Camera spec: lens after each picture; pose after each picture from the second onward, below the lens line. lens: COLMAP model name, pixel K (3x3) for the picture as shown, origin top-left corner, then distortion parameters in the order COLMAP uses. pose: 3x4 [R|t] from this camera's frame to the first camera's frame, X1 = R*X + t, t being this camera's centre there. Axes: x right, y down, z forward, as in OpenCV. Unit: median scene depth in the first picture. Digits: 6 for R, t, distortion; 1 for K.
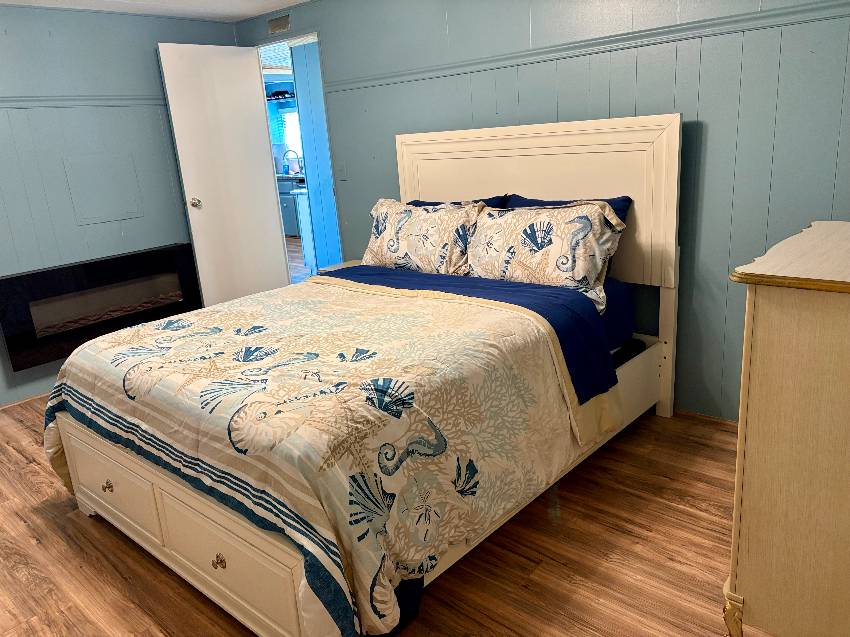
lens RADIAL K [[647.0, 0, 425.0], [0, 647.0, 318.5], [0, 0, 1]] dist [0.013969, 0.001925]
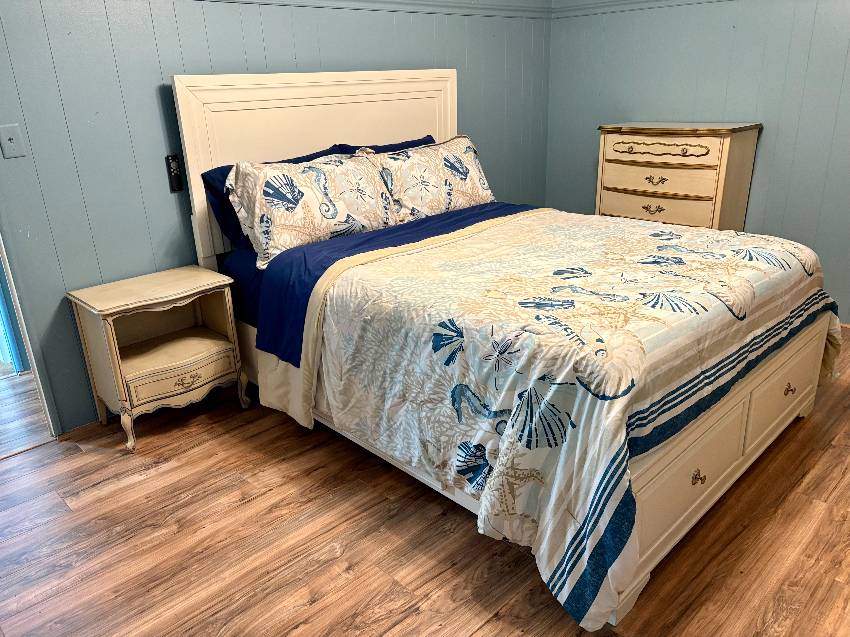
lens RADIAL K [[647.0, 0, 425.0], [0, 647.0, 318.5], [0, 0, 1]] dist [0.013969, 0.001925]
pose [[0.072708, -0.276555, 0.958244, -1.176044], [0.304735, 0.921000, 0.242684, -0.204786], [-0.949658, 0.274365, 0.151240, 1.109100]]
